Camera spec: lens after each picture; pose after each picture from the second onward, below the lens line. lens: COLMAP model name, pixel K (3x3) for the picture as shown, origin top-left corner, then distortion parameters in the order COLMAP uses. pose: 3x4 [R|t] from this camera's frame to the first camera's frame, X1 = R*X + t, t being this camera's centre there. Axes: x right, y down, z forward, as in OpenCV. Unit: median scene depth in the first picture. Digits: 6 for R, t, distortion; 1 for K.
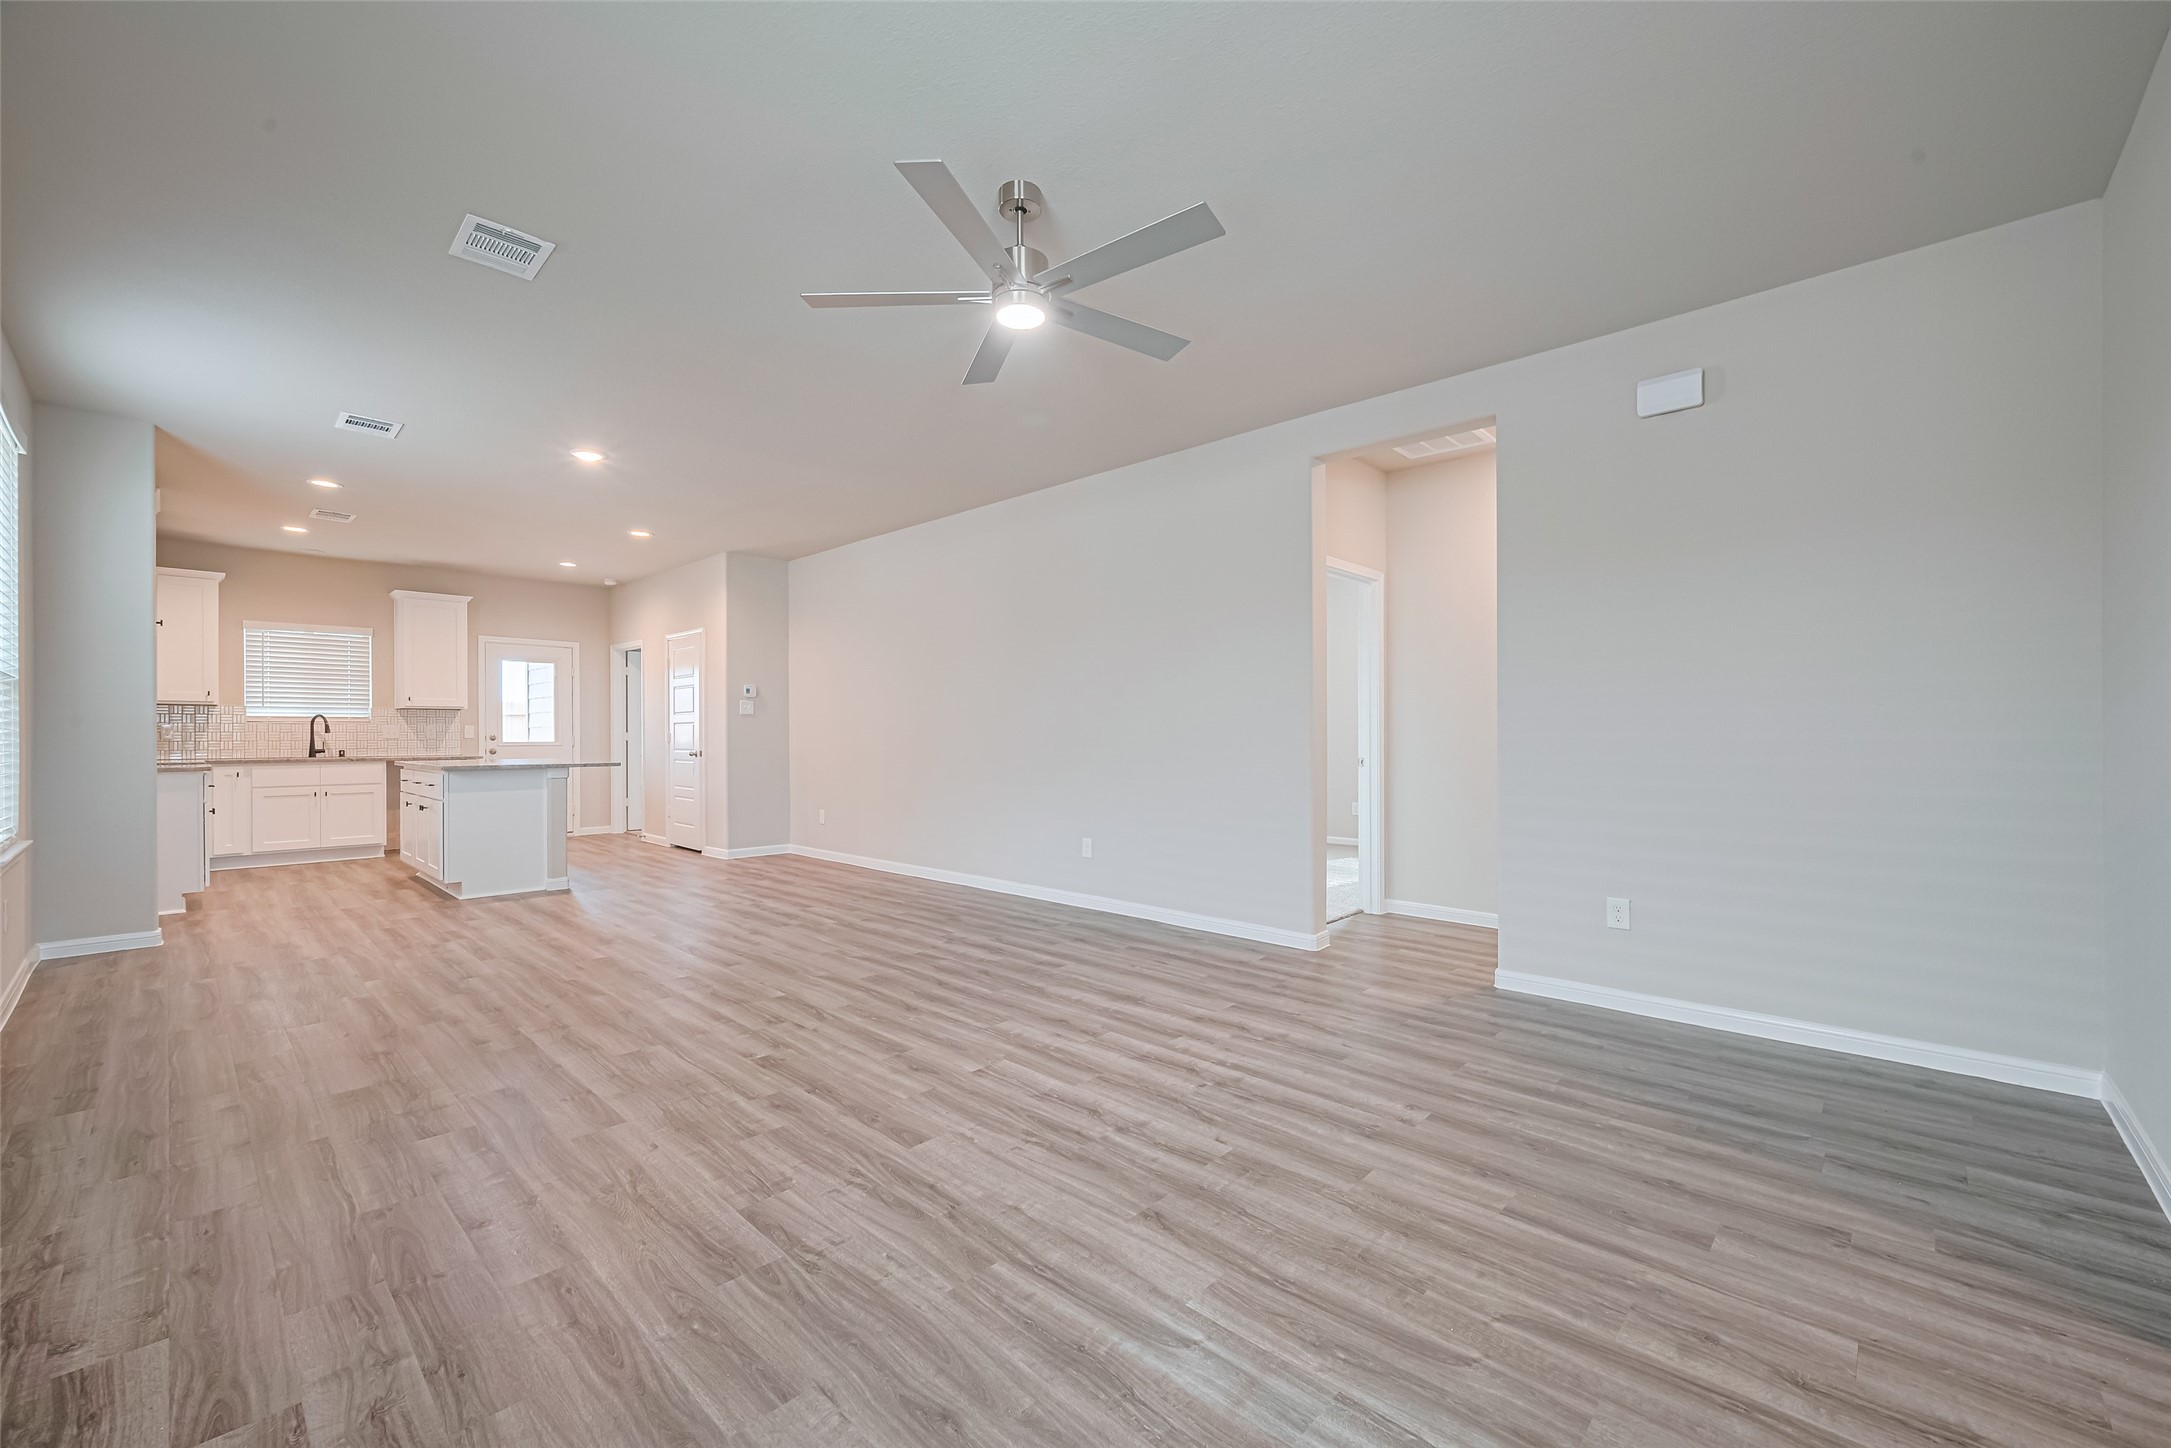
lens RADIAL K [[896.0, 0, 1089.7], [0, 896.0, 743.4], [0, 0, 1]] dist [-0.001636, 0.000872]
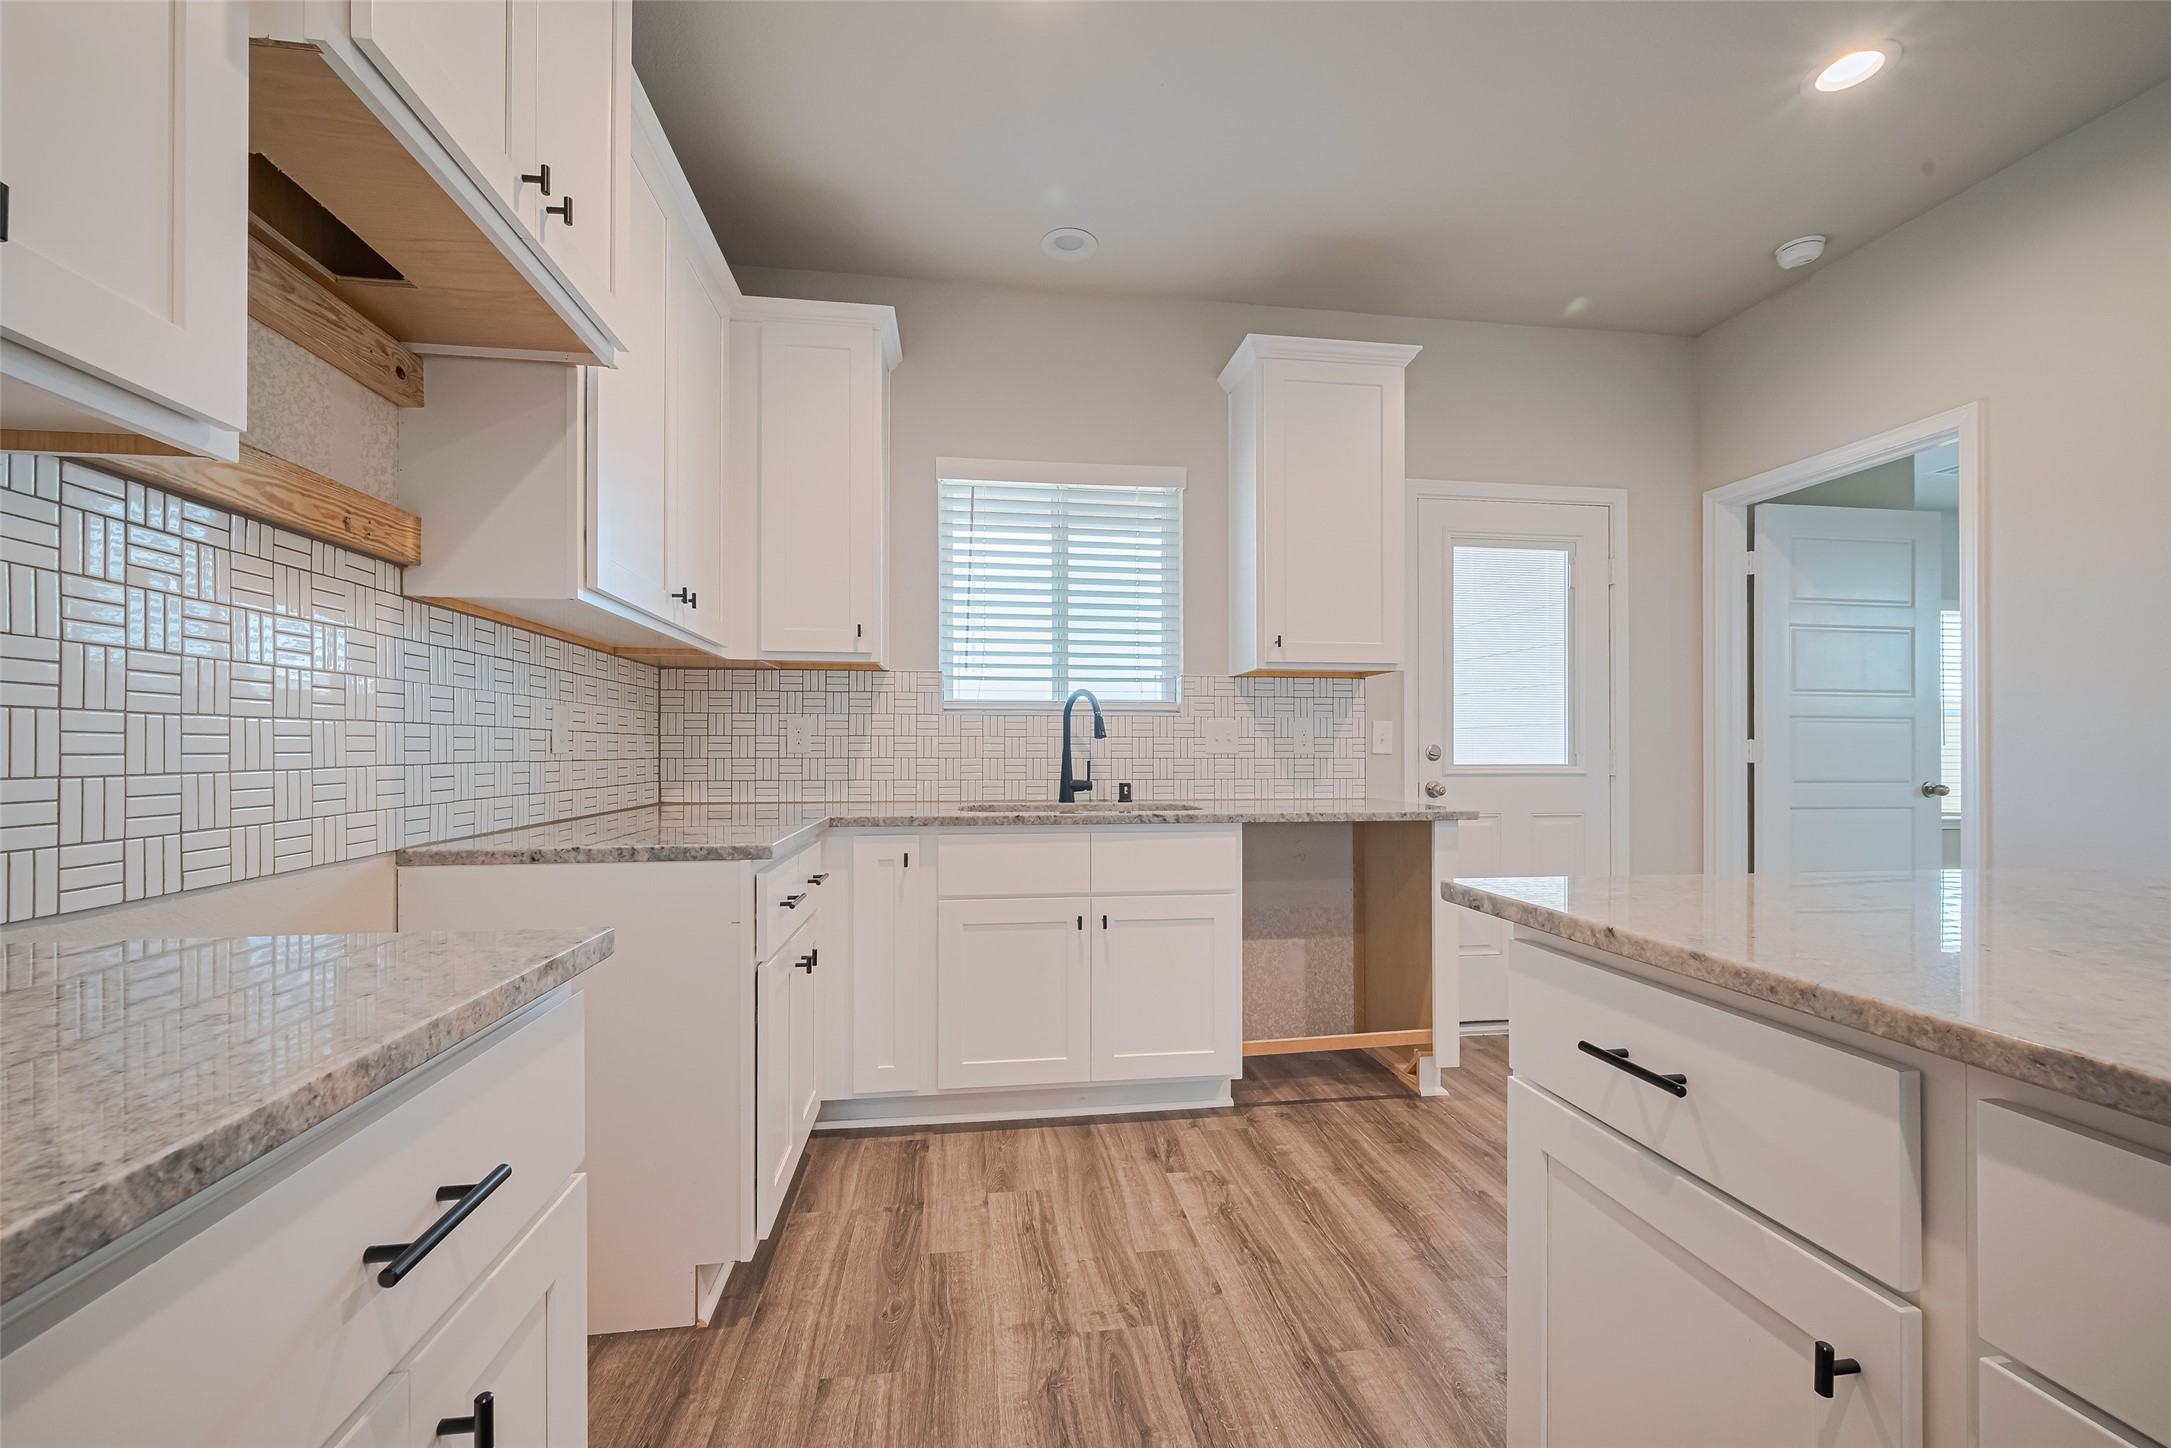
lens RADIAL K [[896.0, 0, 1103.5], [0, 896.0, 735.9], [0, 0, 1]] dist [-0.001636, 0.000872]
pose [[0.806626, -0.006857, -0.591022, -0.621550], [-0.006947, 0.999754, -0.021081, -0.004898], [0.591021, 0.021110, 0.806380, 0.691459]]
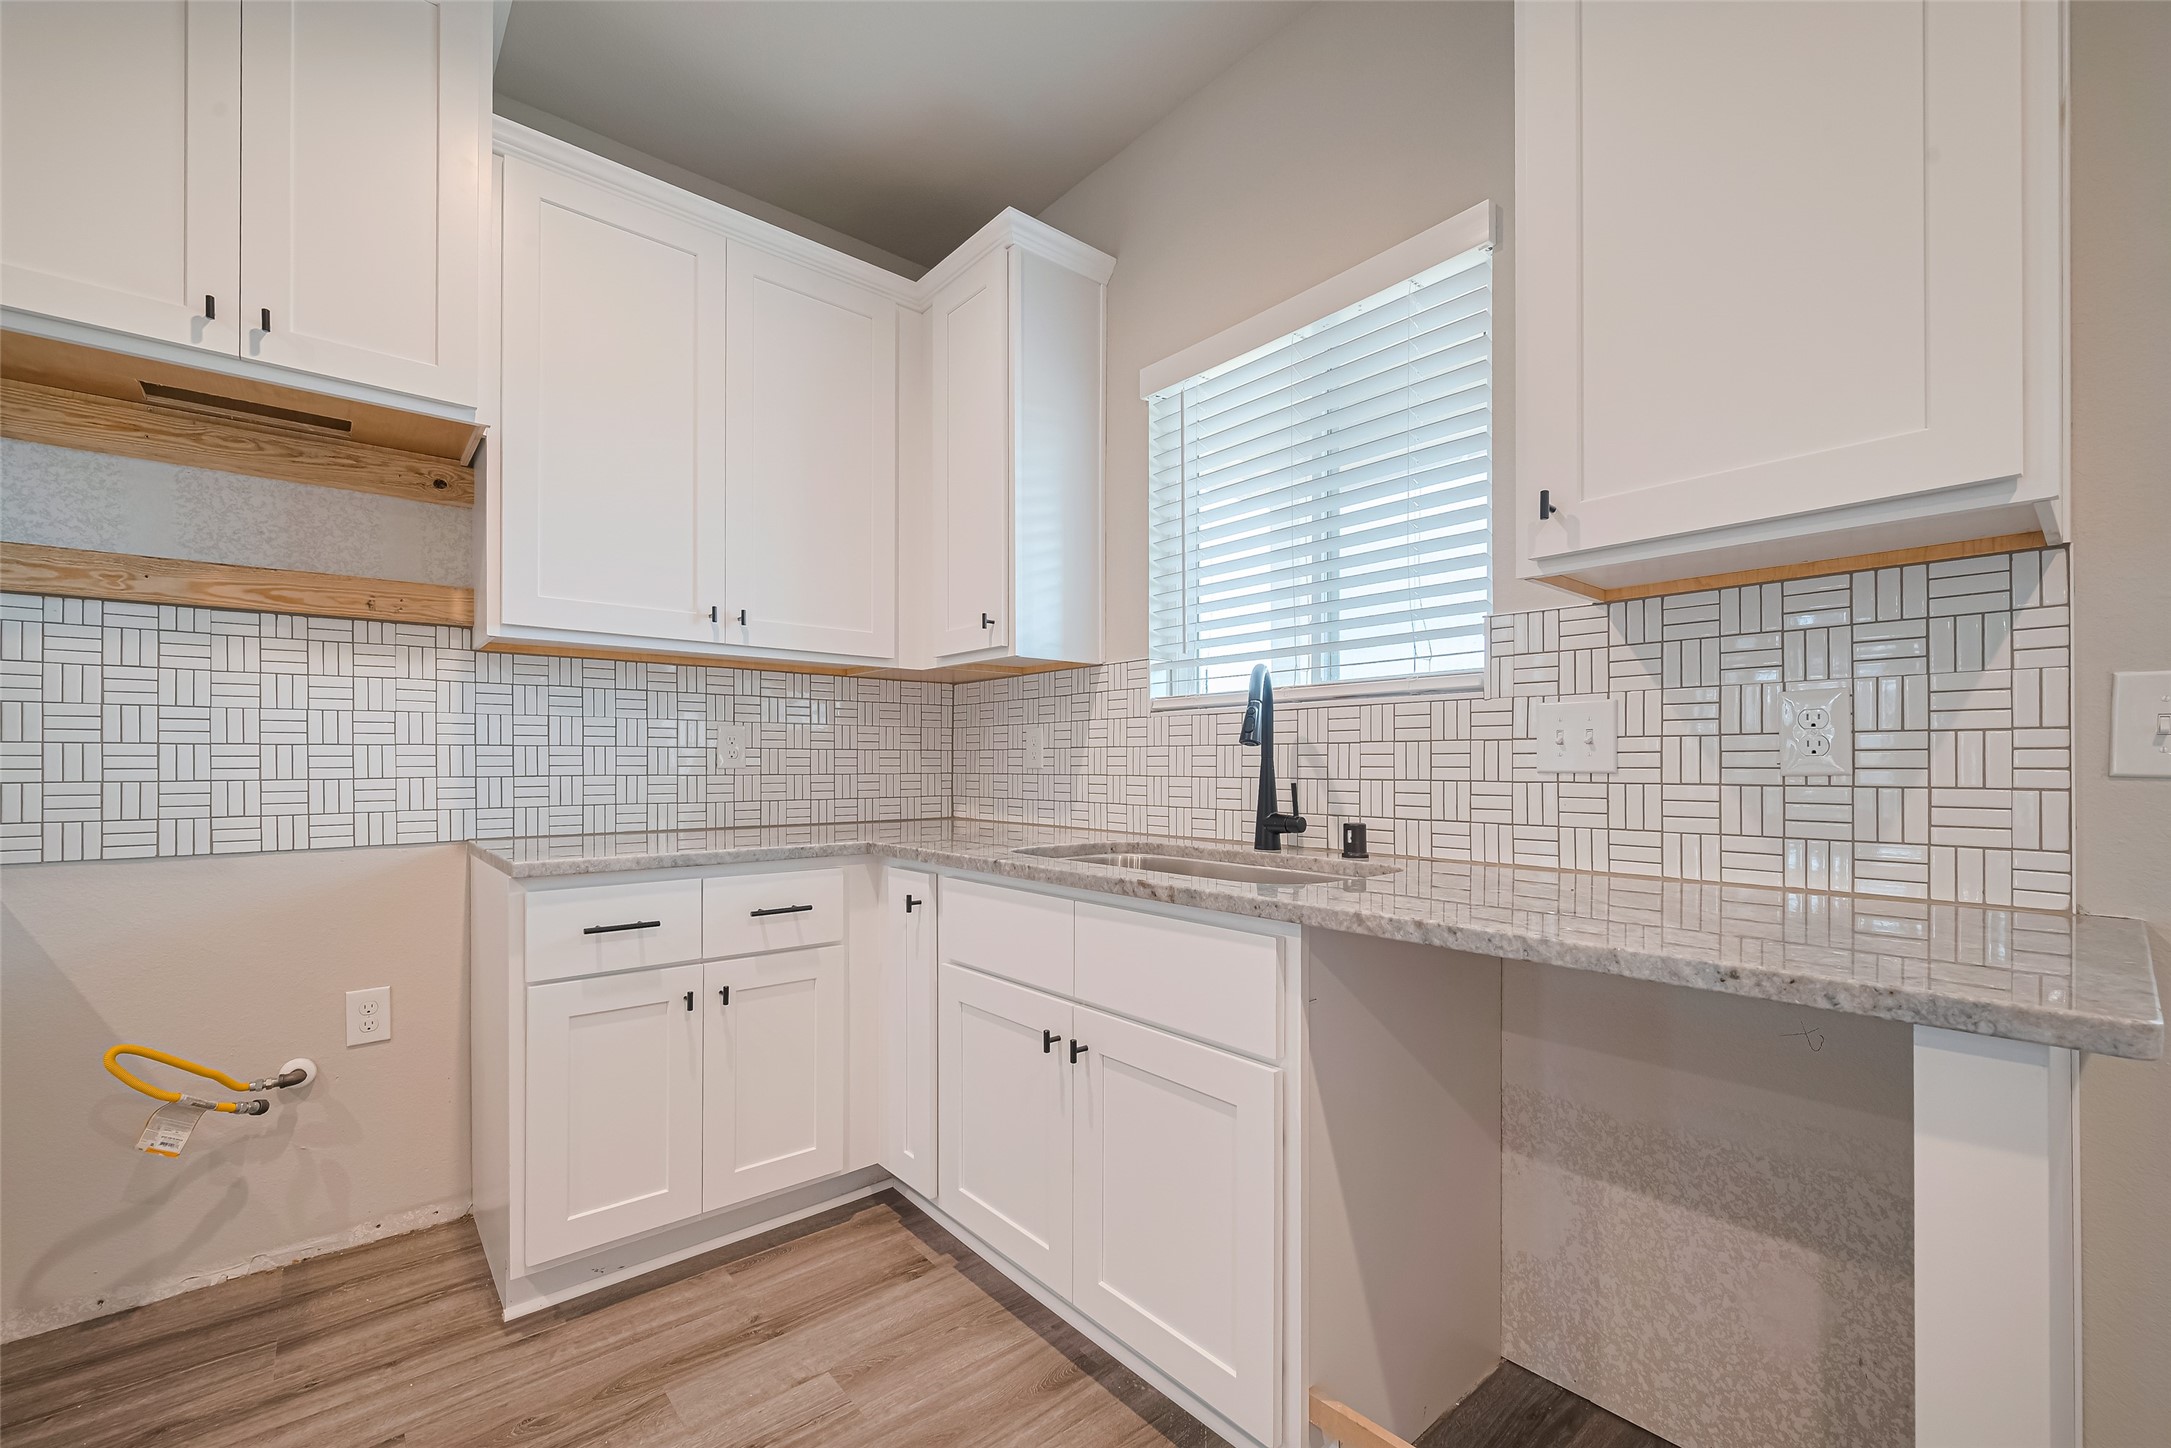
lens RADIAL K [[896.0, 0, 1043.2], [0, 896.0, 757.9], [0, 0, 1]] dist [-0.001636, 0.000872]
pose [[-0.102361, -0.005280, -0.994733, -0.617892], [-0.007328, 0.999963, -0.004554, -0.007164], [0.994720, 0.006823, -0.102396, 0.951956]]
